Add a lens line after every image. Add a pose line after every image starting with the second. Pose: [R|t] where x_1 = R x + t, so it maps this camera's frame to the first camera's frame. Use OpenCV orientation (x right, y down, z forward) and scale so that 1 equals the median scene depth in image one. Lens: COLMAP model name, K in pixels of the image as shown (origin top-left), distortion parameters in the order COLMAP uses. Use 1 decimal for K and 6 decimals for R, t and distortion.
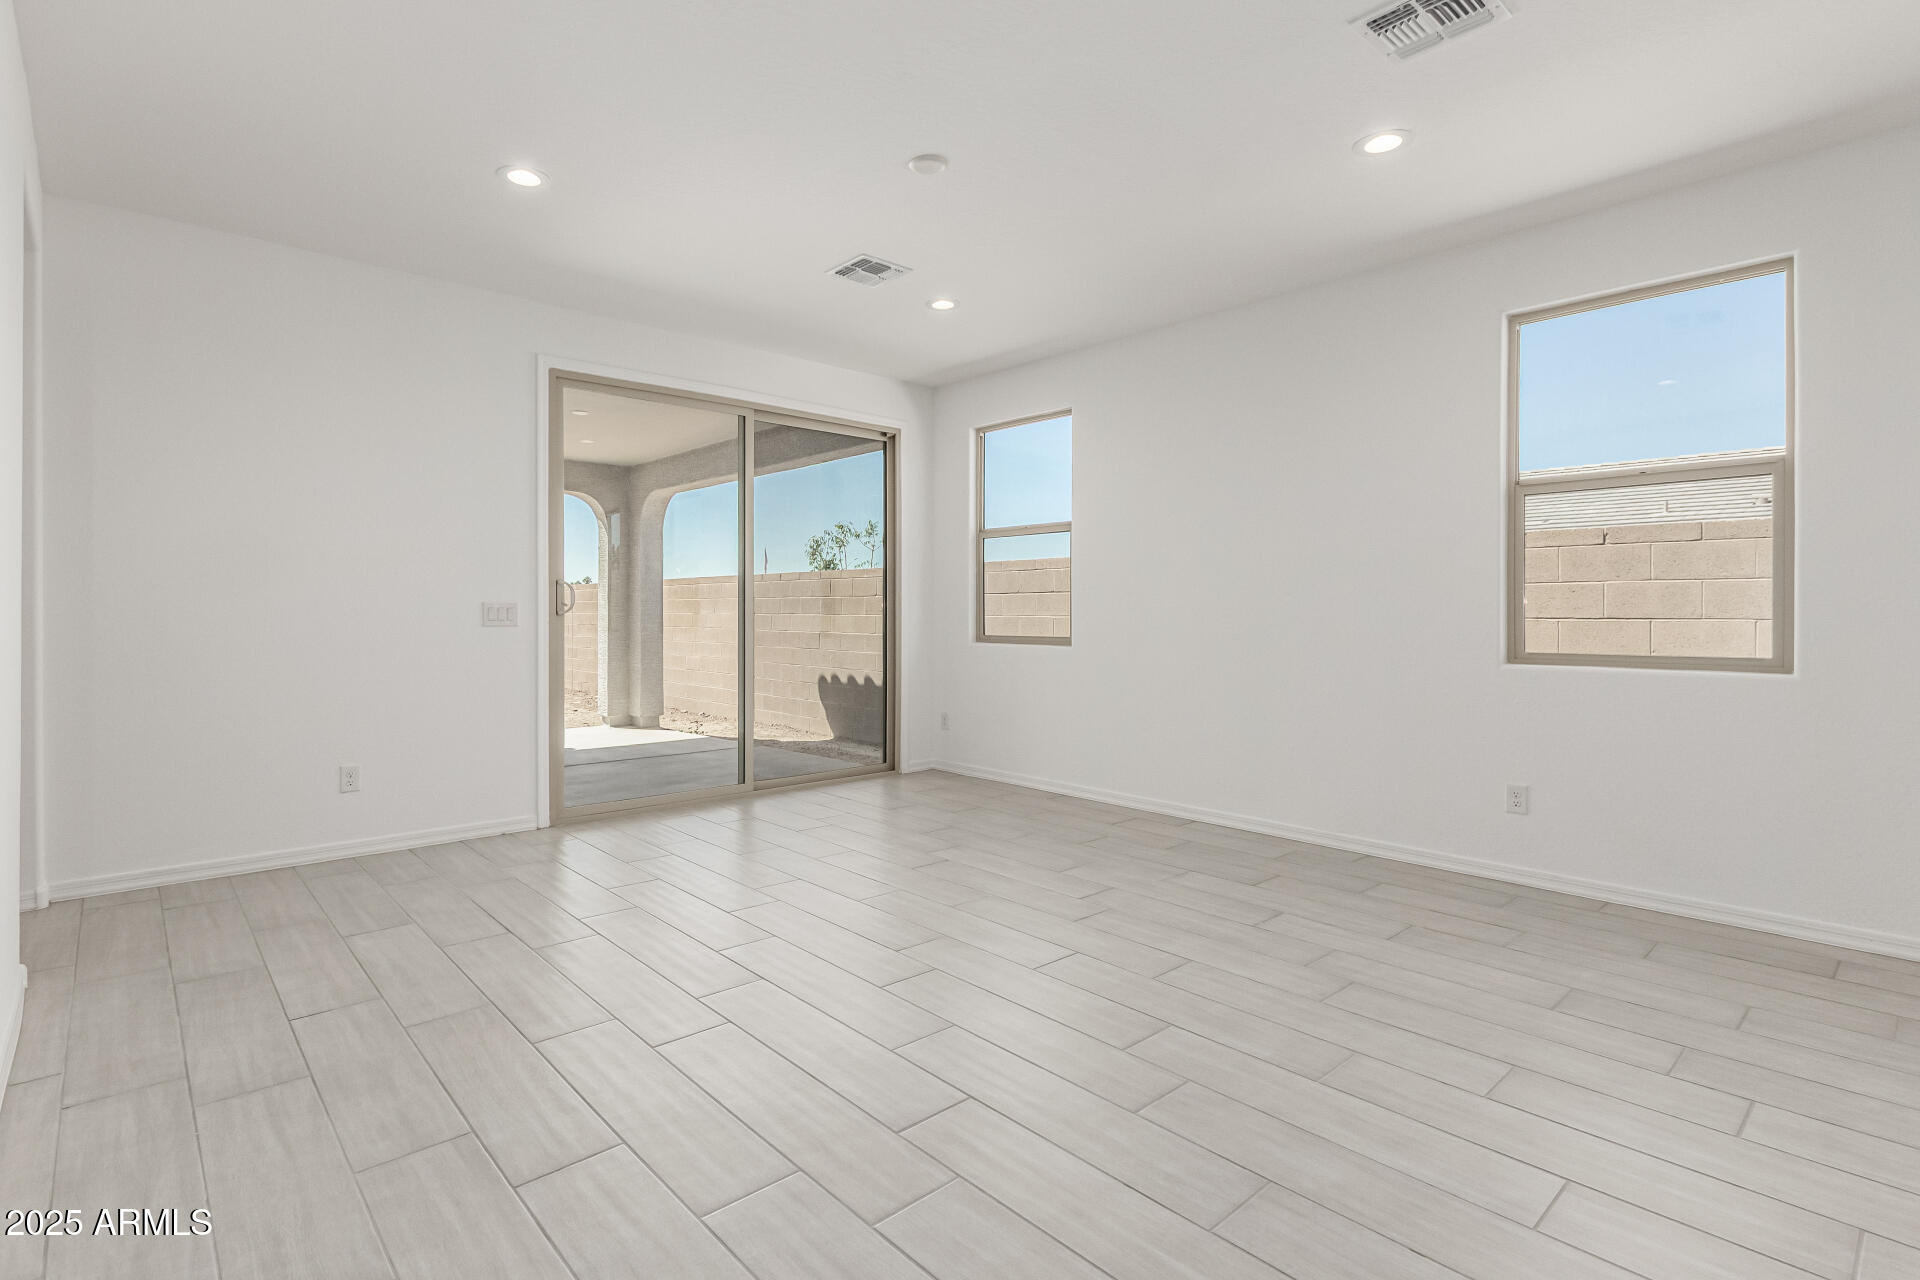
lens RADIAL K [[894.5, 0, 932.0], [0, 894.5, 613.7], [0, 0, 1]] dist [0.000835, -0.000662]
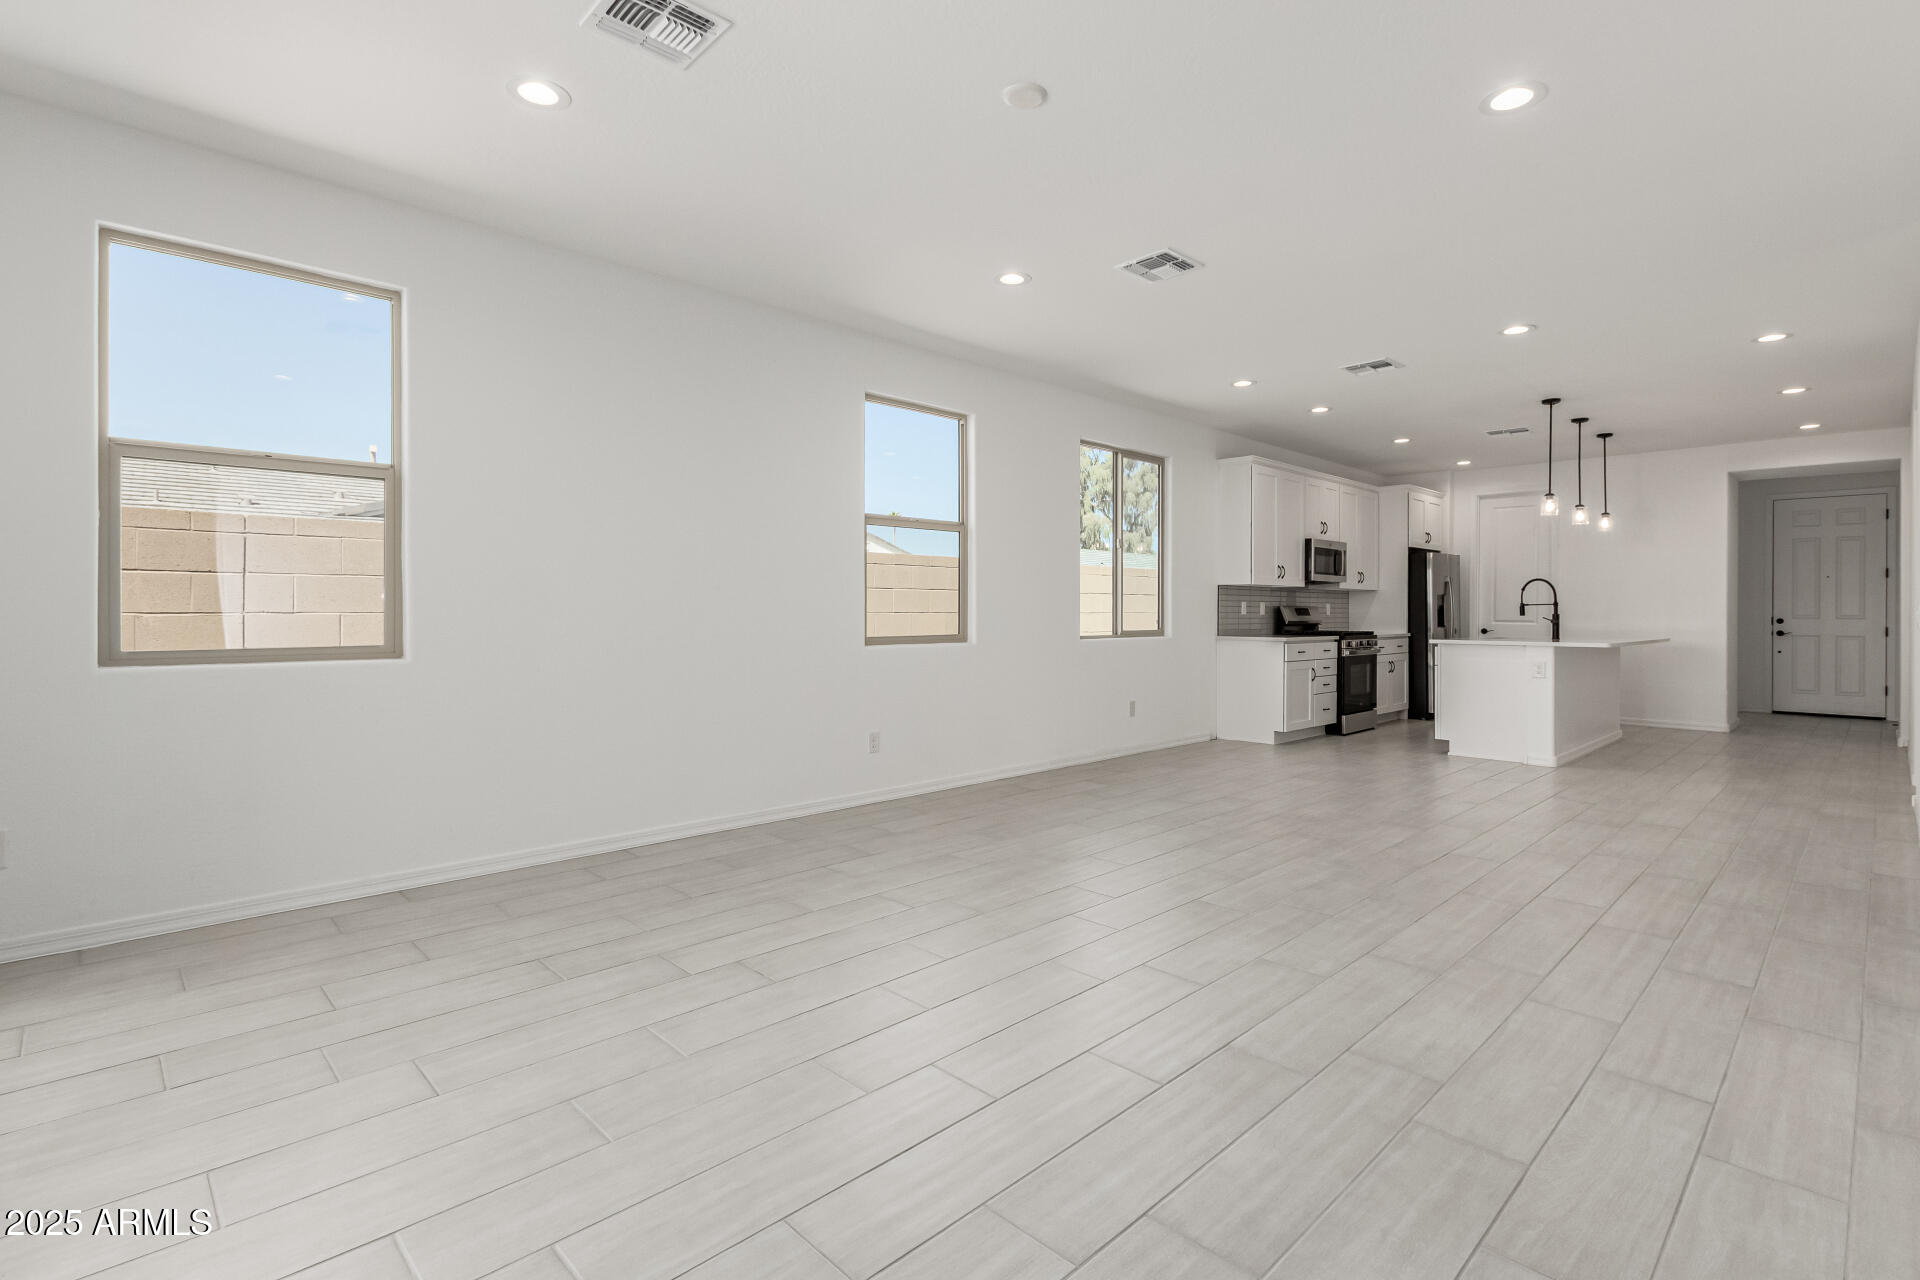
lens RADIAL K [[894.5, 0, 932.0], [0, 894.5, 613.7], [0, 0, 1]] dist [0.000835, -0.000662]
pose [[-0.012208, -0.005205, 0.999912, -0.764906], [-0.003169, 0.999982, 0.005167, -0.000828], [-0.999920, -0.003105, -0.012225, 0.961995]]
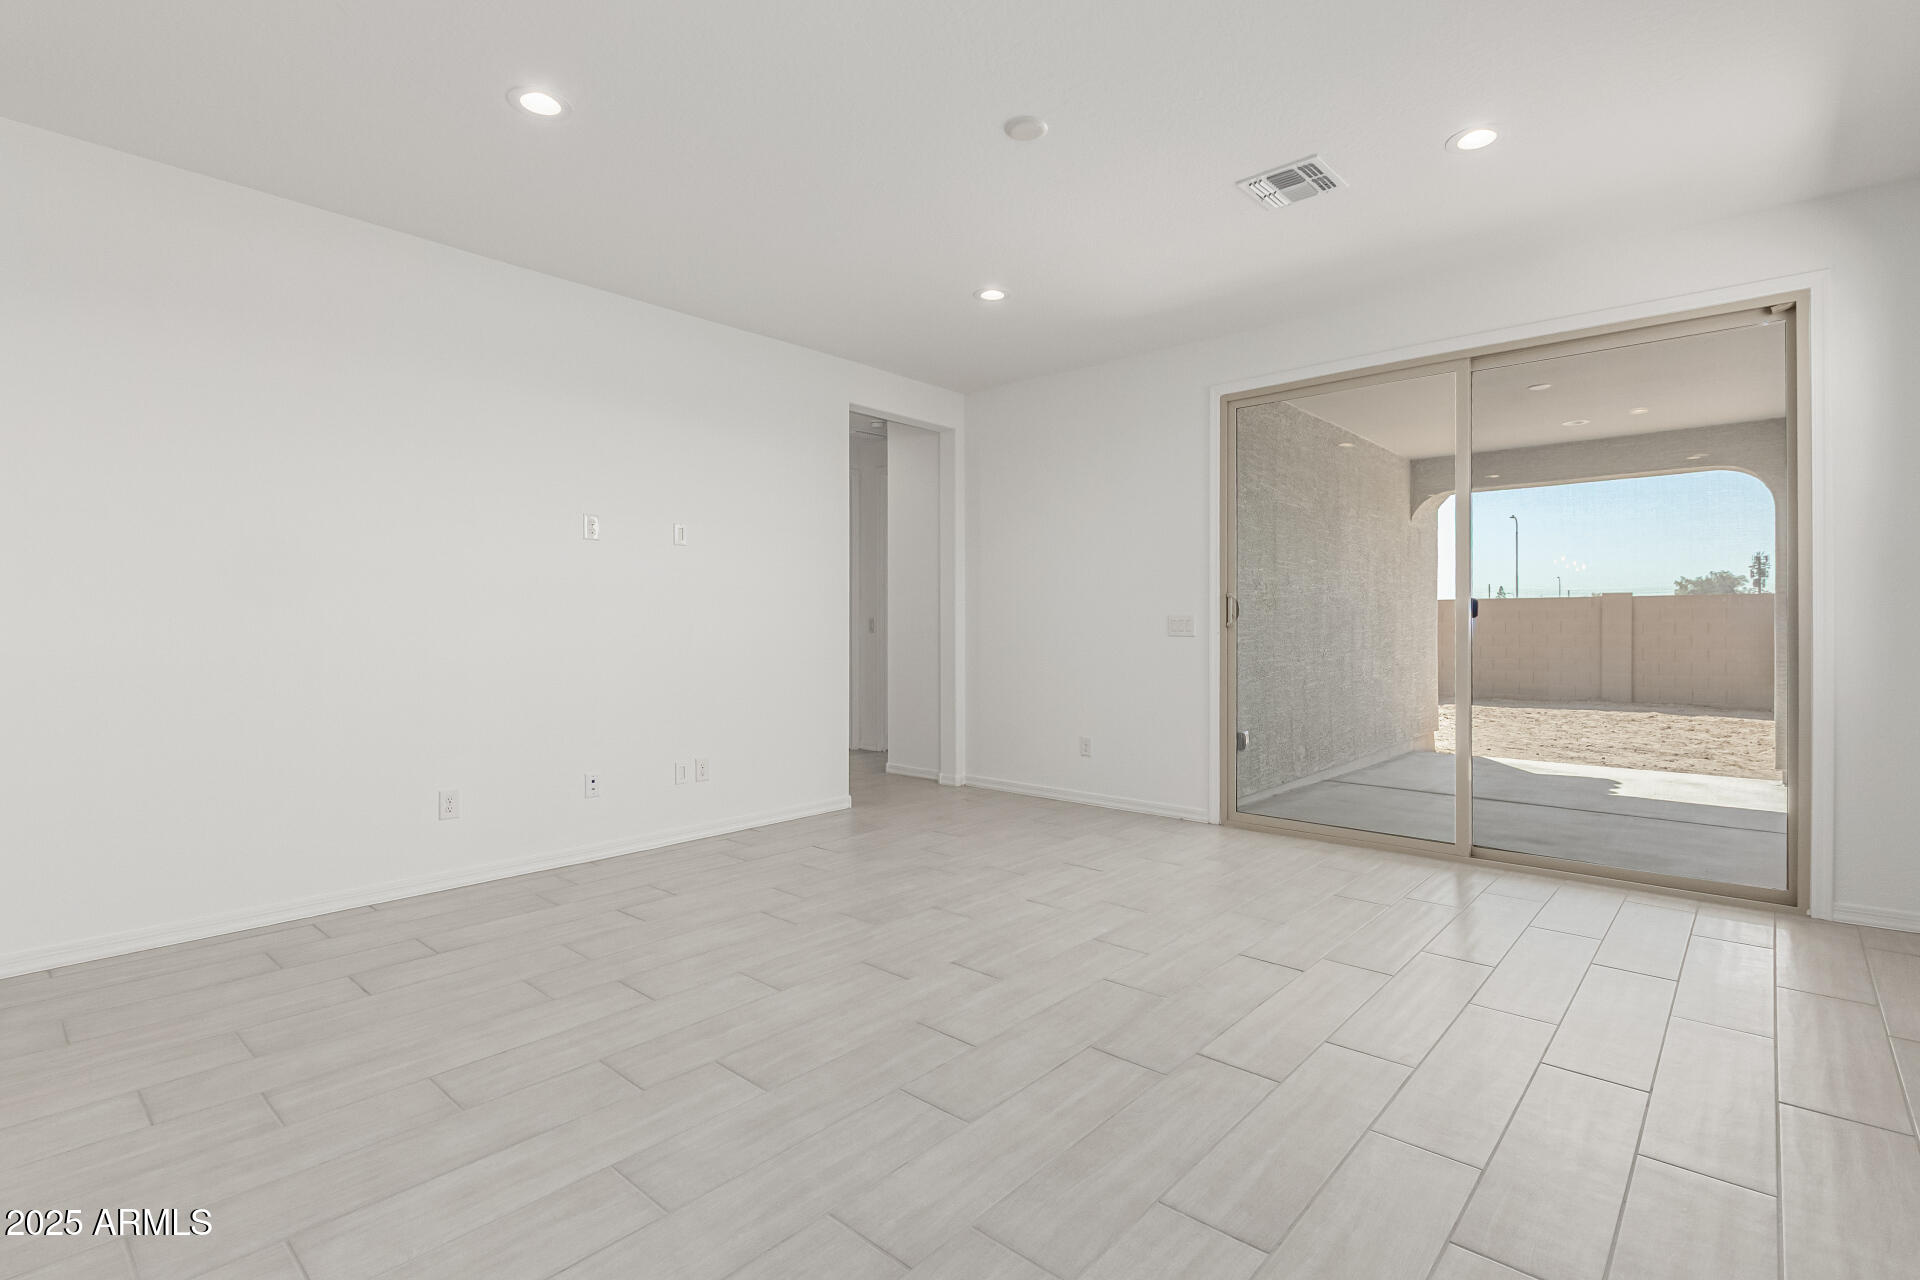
lens RADIAL K [[910.9, 0, 969.7], [0, 910.9, 636.7], [0, 0, 1]] dist [0.002205, -0.000506]
pose [[0.126855, 0.011507, -0.991855, 0.786629], [0.000298, 0.999932, 0.011639, 0.000163], [0.991921, -0.001772, 0.126842, 0.722761]]
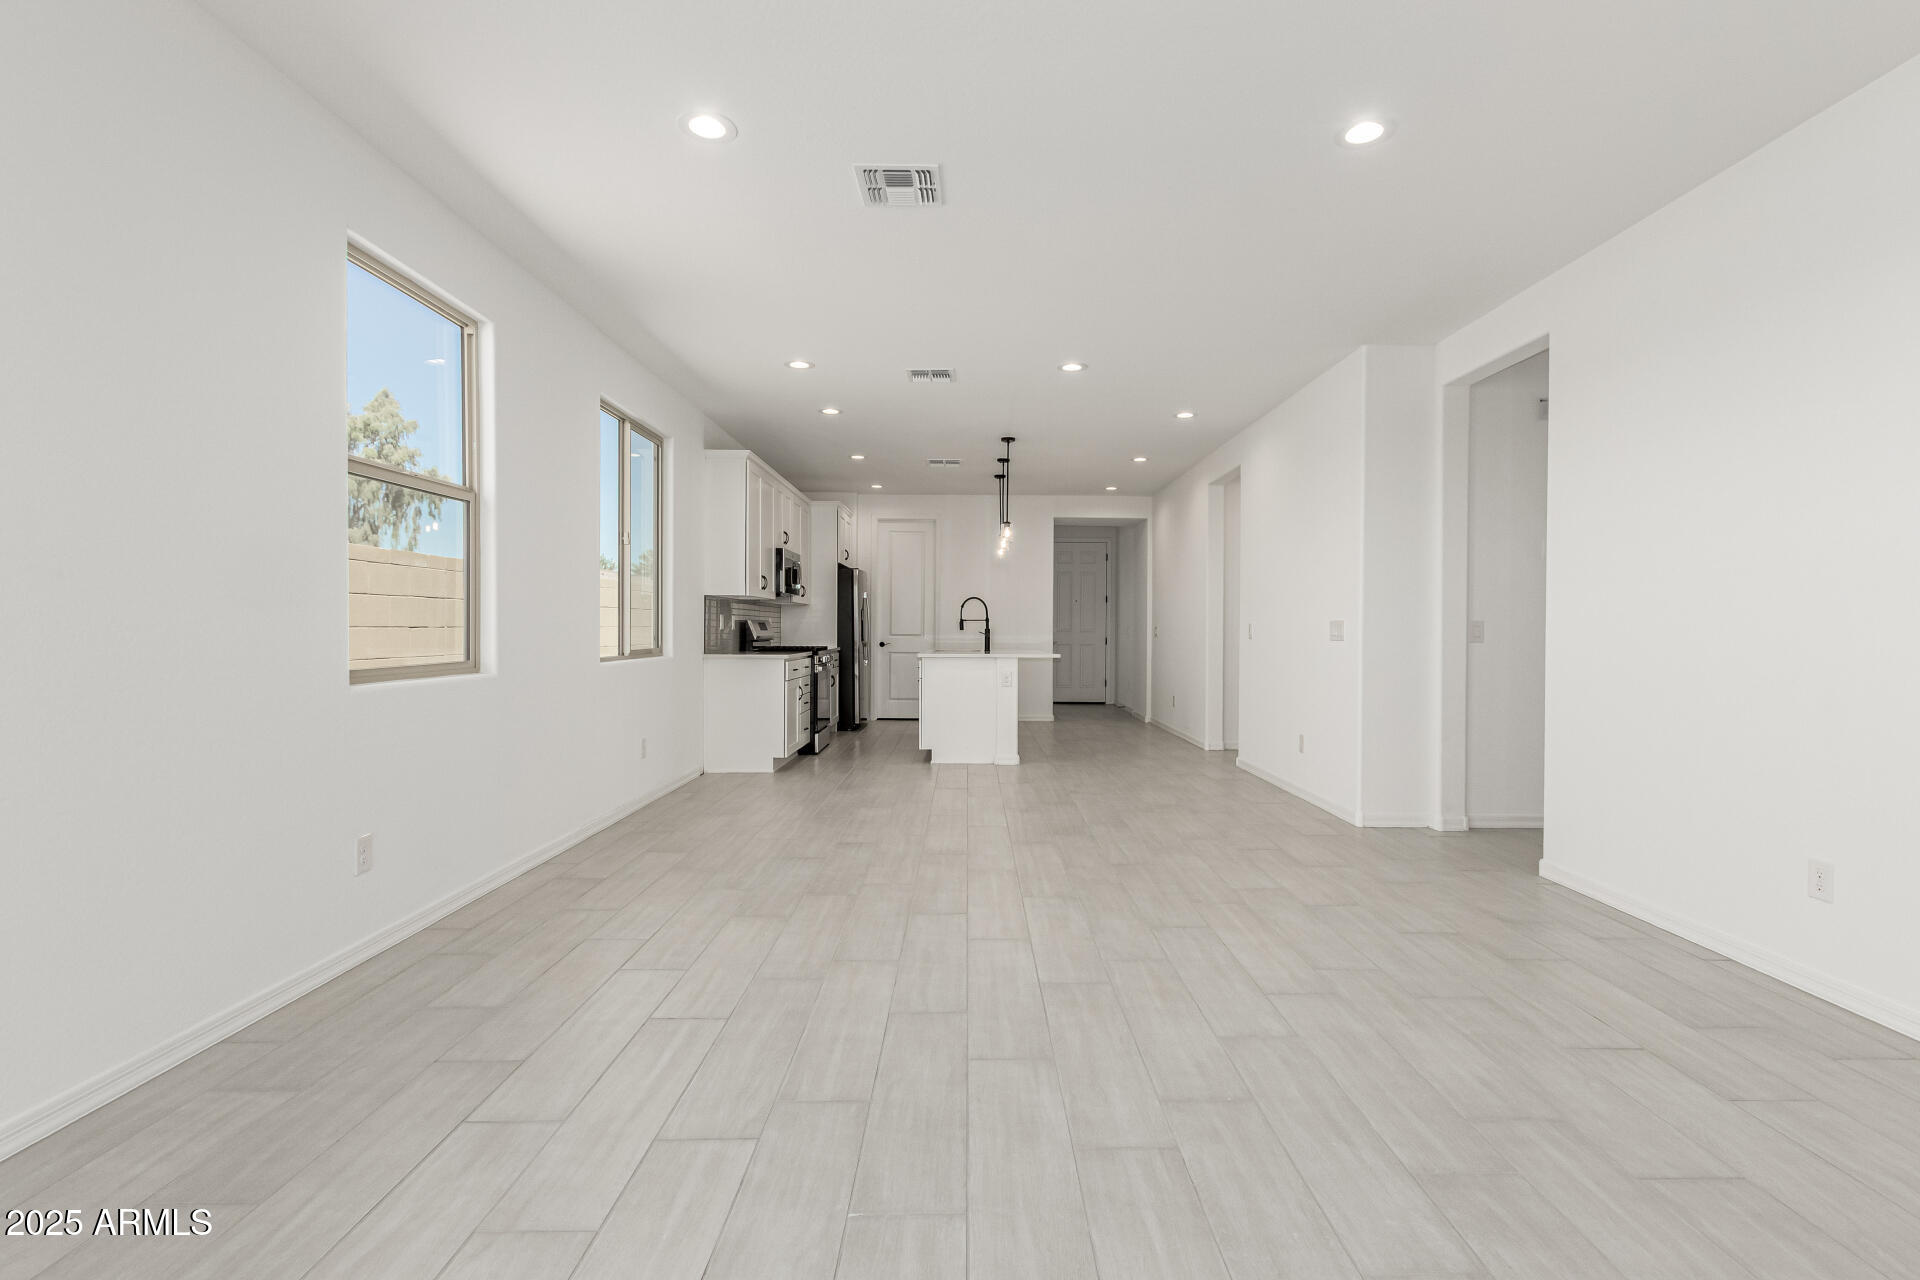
lens RADIAL K [[910.9, 0, 969.7], [0, 910.9, 636.7], [0, 0, 1]] dist [0.002205, -0.000506]
pose [[-0.744757, -0.012697, 0.667215, -0.294493], [-0.007297, 0.999914, 0.010883, 0.001108], [-0.667296, 0.003237, -0.744786, 1.288551]]
